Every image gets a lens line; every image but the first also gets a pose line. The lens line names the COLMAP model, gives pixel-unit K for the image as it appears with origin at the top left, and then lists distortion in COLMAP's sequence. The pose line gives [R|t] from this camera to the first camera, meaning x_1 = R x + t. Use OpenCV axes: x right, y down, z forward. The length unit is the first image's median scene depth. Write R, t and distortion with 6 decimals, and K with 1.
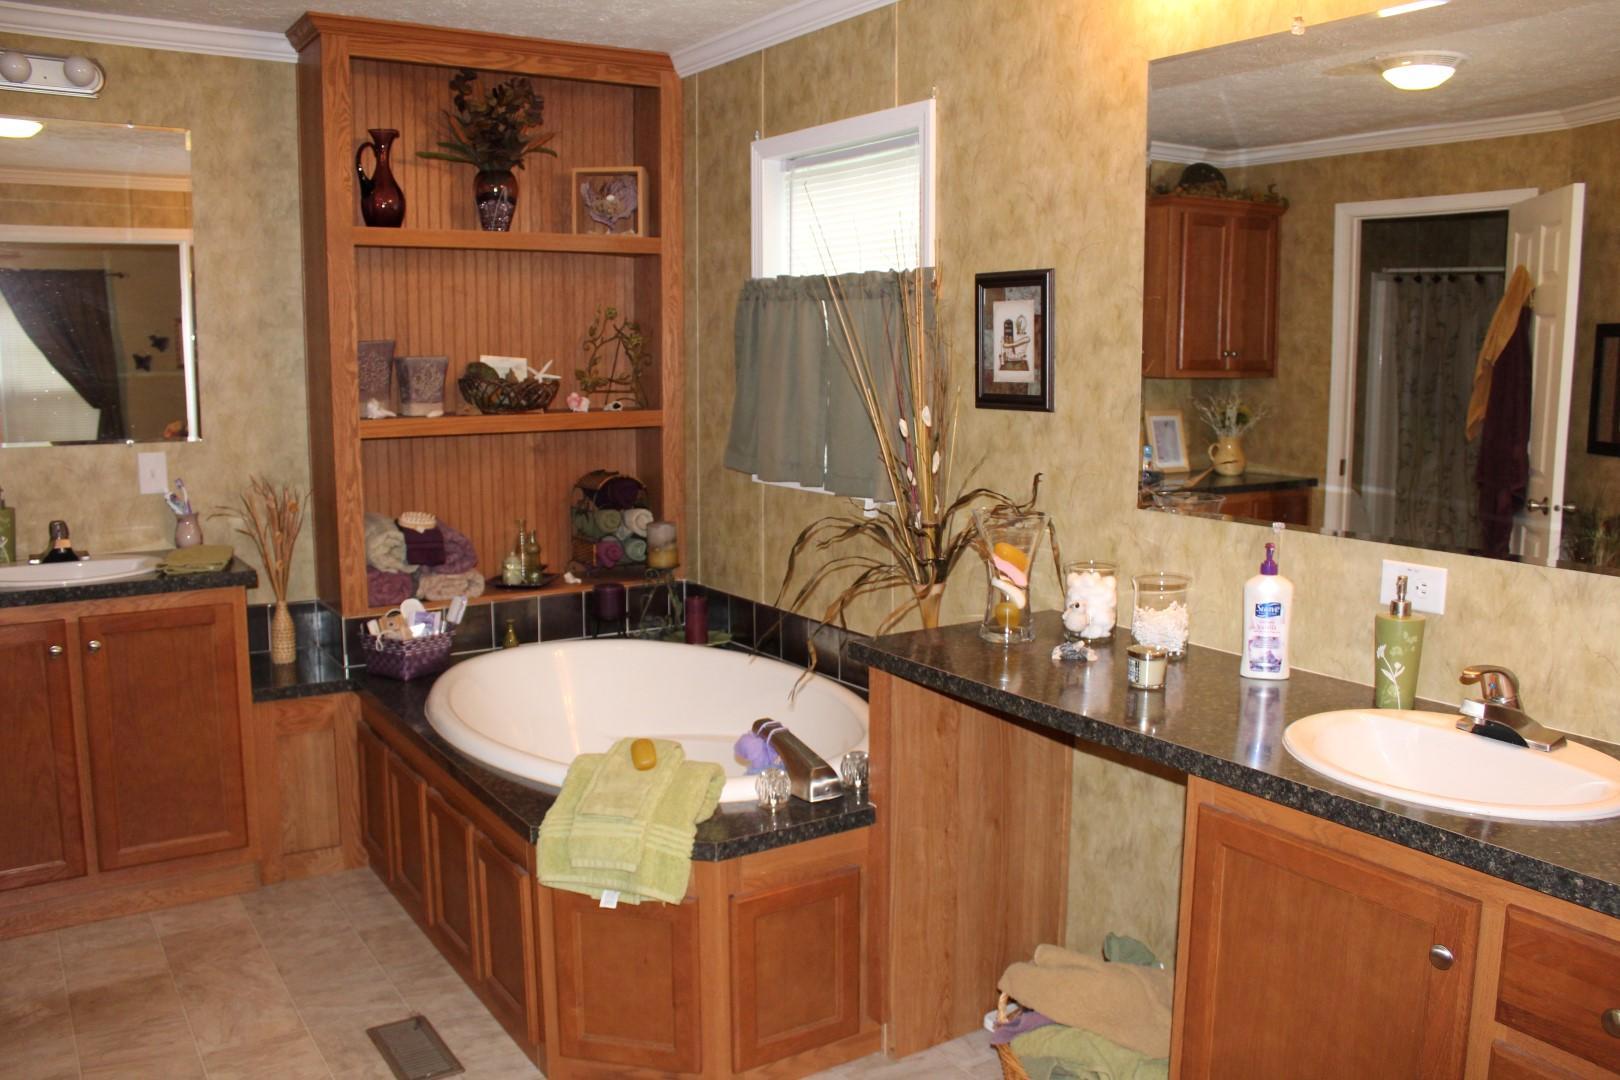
lens RADIAL K [[1339.0, 0, 810.0], [0, 1339.0, 540.0], [0, 0, 1]] dist [-0.166972, 0.163407]
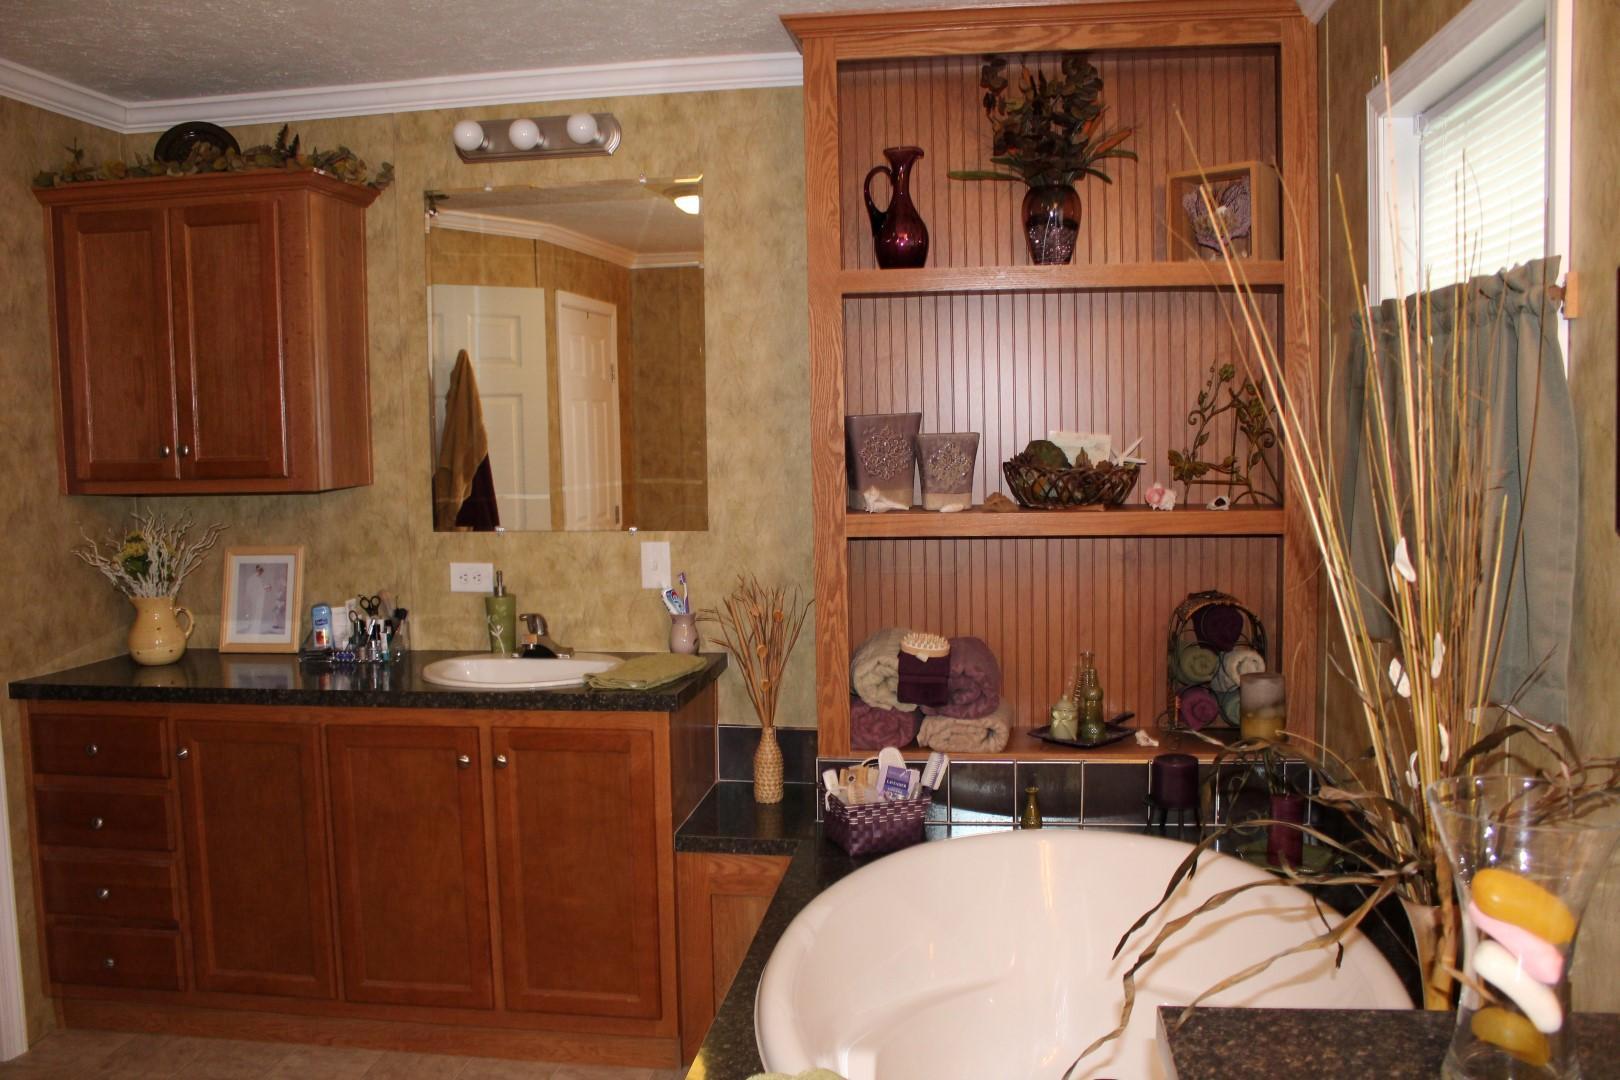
lens RADIAL K [[1343.6, 0, 810.0], [0, 1343.6, 540.0], [0, 0, 1]] dist [-0.162693, 0.155274]
pose [[0.757630, 0.039065, -0.651514, 0.163180], [-0.073918, 0.996921, -0.026181, -0.051054], [0.648485, 0.067994, 0.758184, 0.361880]]
